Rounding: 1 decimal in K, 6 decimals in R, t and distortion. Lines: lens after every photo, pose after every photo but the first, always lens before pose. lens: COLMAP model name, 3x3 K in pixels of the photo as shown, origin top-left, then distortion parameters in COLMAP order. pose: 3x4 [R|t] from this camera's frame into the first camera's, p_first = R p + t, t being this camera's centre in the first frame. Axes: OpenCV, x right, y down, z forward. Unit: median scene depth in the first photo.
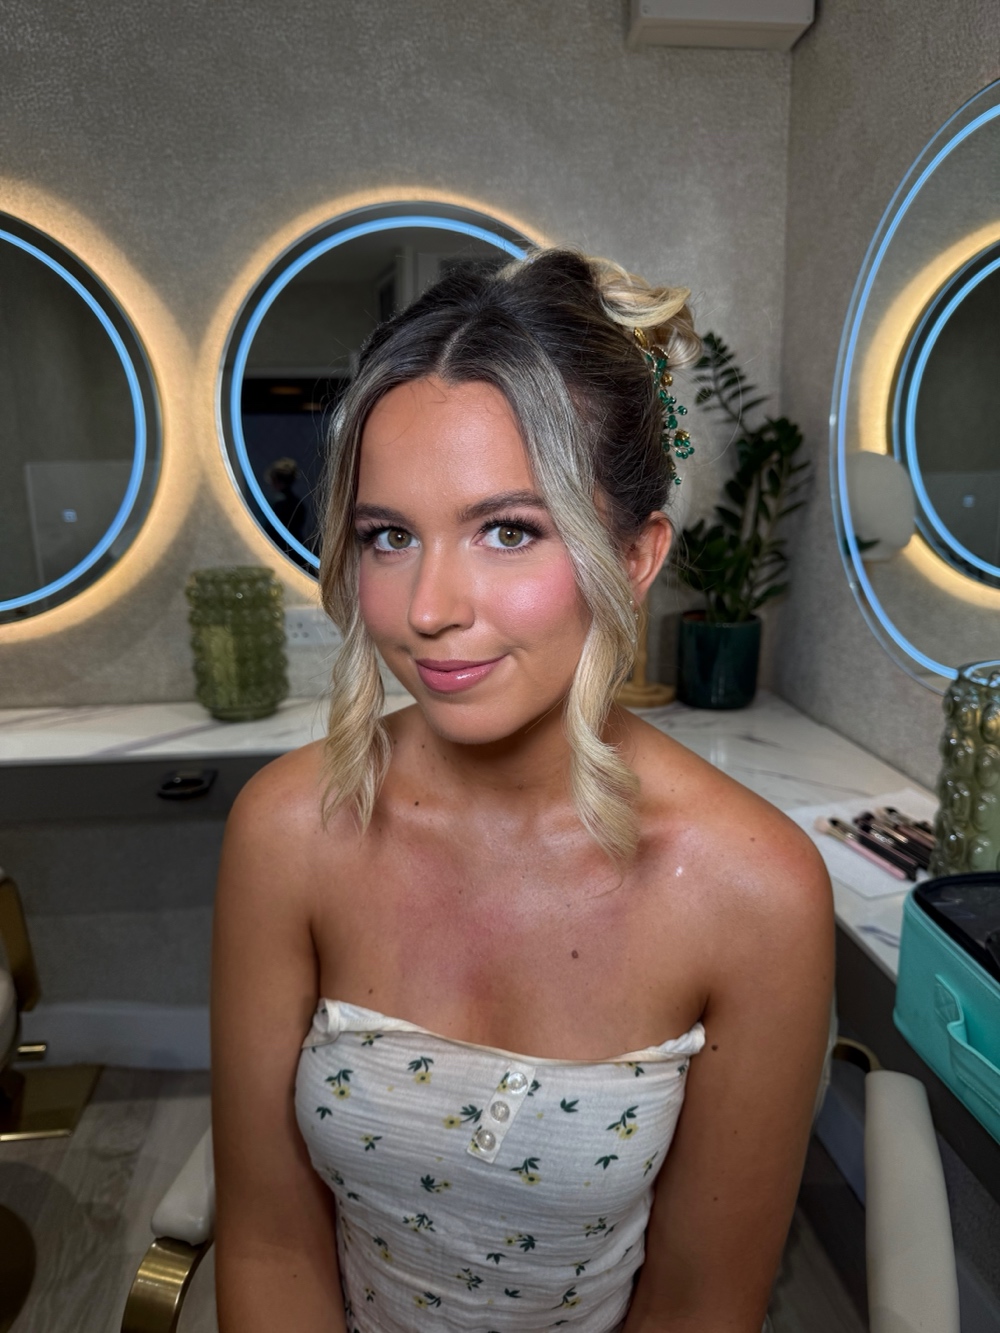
lens RADIAL K [[963.7, 0, 500.0], [0, 963.7, 666.5], [0, 0, 1]] dist [-0.001007, -0.005196]
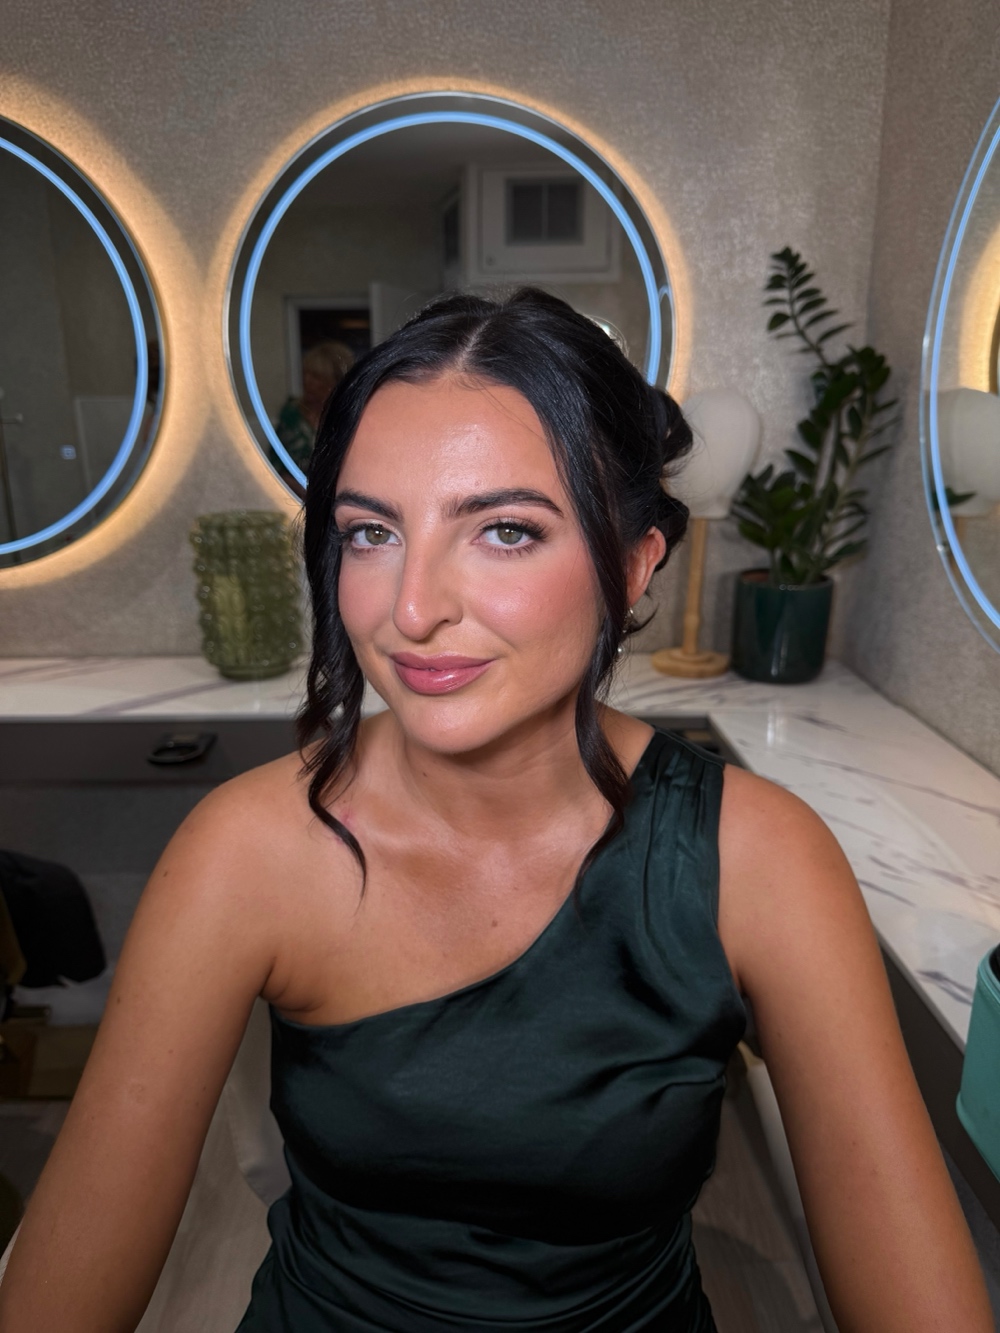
lens RADIAL K [[974.0, 0, 498.3], [0, 974.0, 669.9], [0, 0, 1]] dist [-0.007215, 0.002106]
pose [[0.996632, 0.029665, -0.076449, 0.039775], [-0.025072, 0.997862, 0.060350, -0.015234], [0.078076, -0.058230, 0.995245, 0.094163]]
